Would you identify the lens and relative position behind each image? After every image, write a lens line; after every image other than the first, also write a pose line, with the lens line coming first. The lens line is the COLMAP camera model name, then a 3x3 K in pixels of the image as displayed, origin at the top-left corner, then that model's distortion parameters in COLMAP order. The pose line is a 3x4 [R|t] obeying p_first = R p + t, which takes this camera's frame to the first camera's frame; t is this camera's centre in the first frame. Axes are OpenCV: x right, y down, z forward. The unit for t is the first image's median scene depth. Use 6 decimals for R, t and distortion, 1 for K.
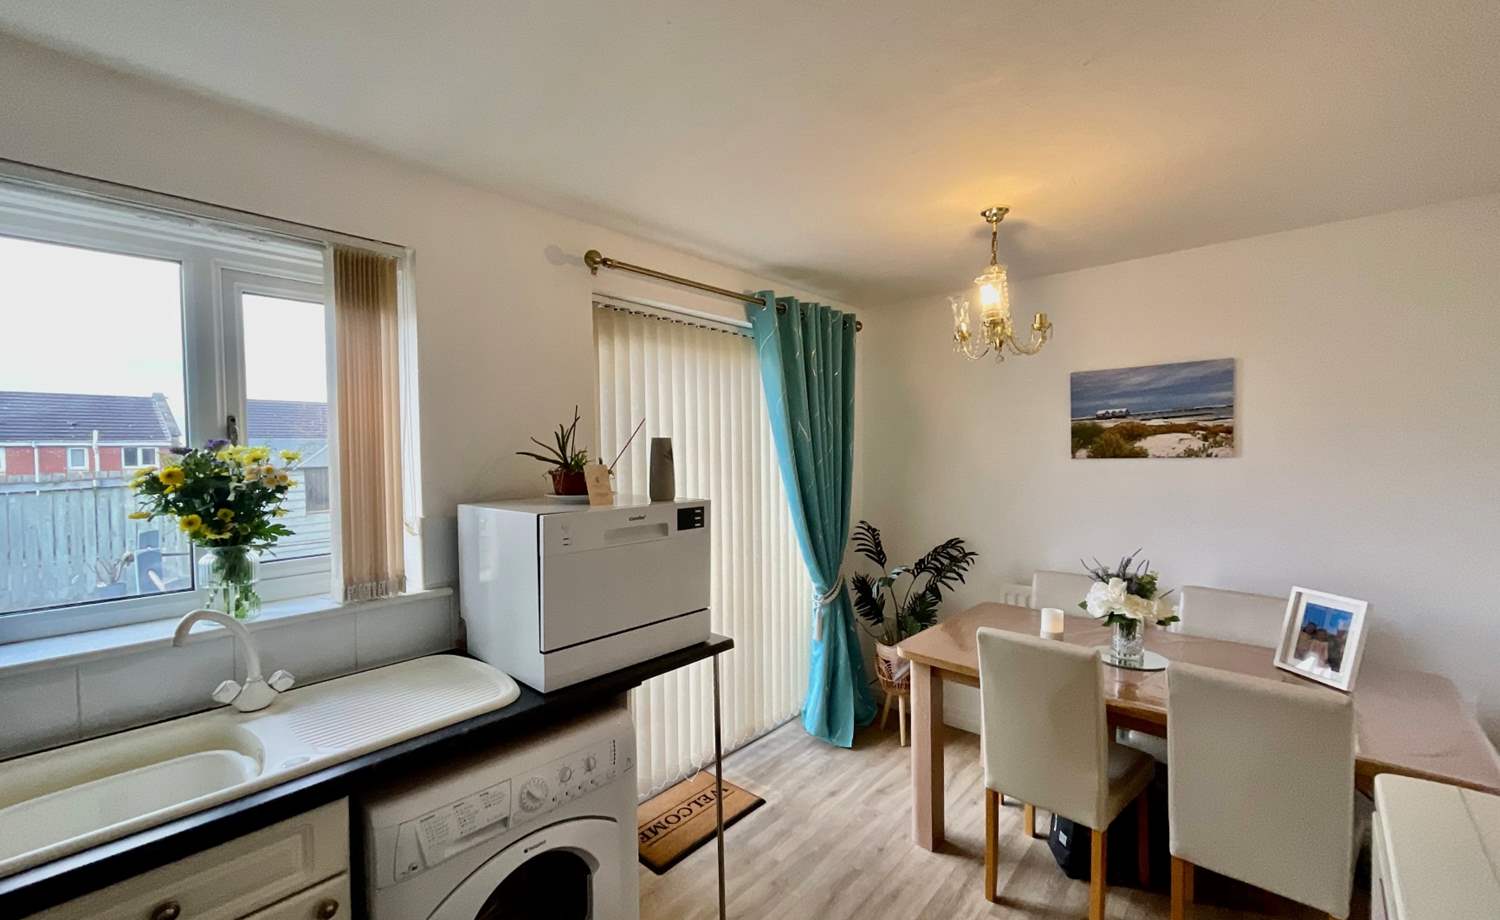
lens RADIAL K [[615.9, 0, 750.0], [0, 615.9, 460.0], [0, 0, 1]] dist [0.000286, 0.000257]
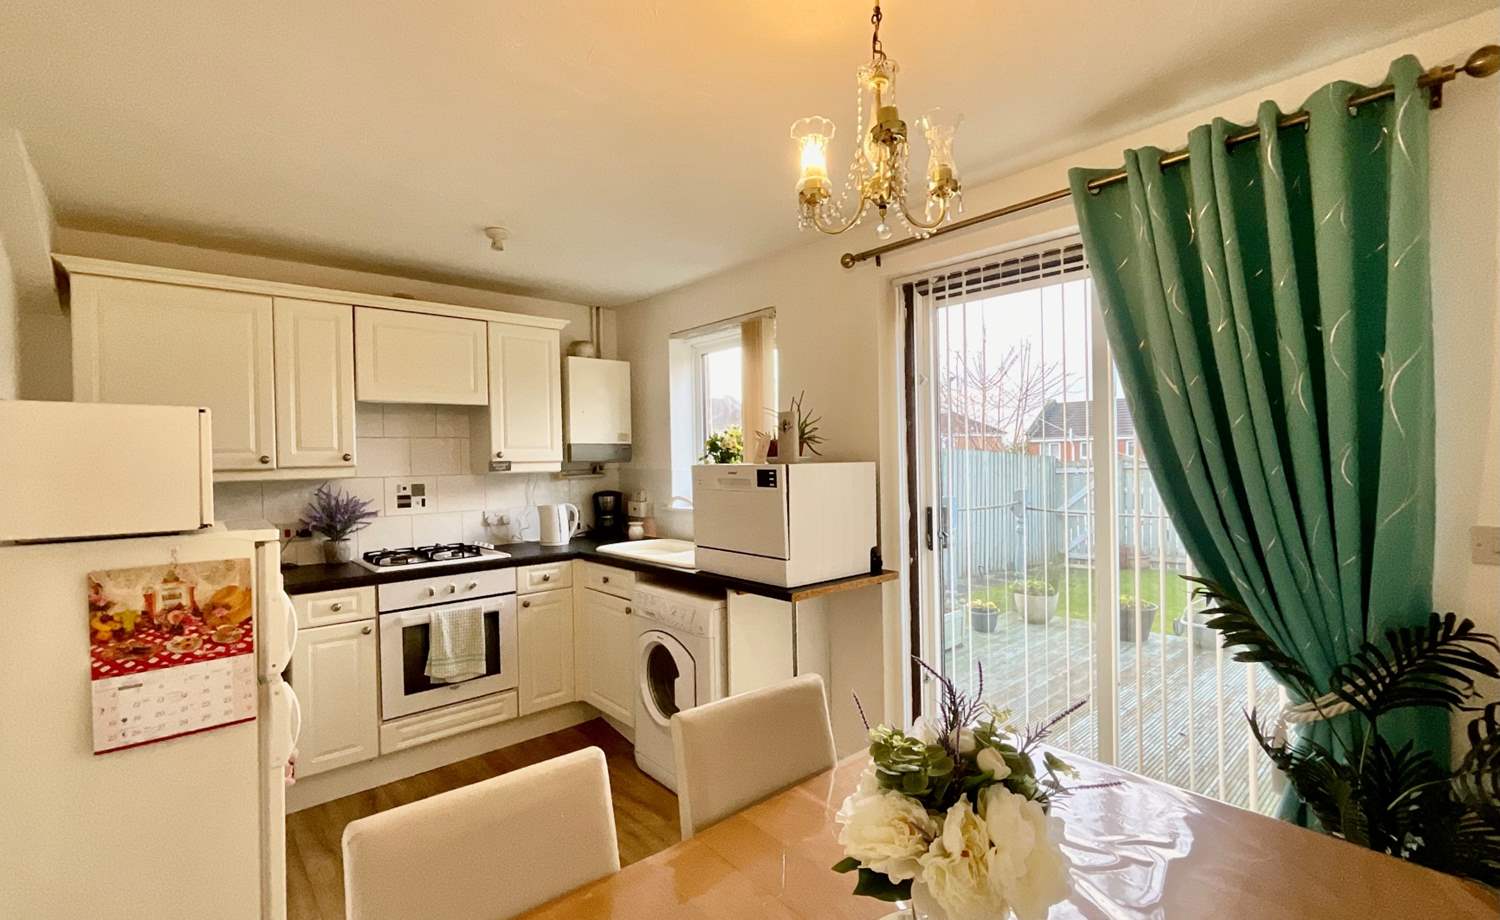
lens RADIAL K [[655.8, 0, 750.5], [0, 655.8, 464.3], [0, 0, 1]] dist [-0.008714, 0.000654]
pose [[-0.116287, 0.025196, -0.992896, 1.344134], [0.002238, 0.999682, 0.025106, 0.039176], [0.993213, 0.000698, -0.116306, 1.268141]]
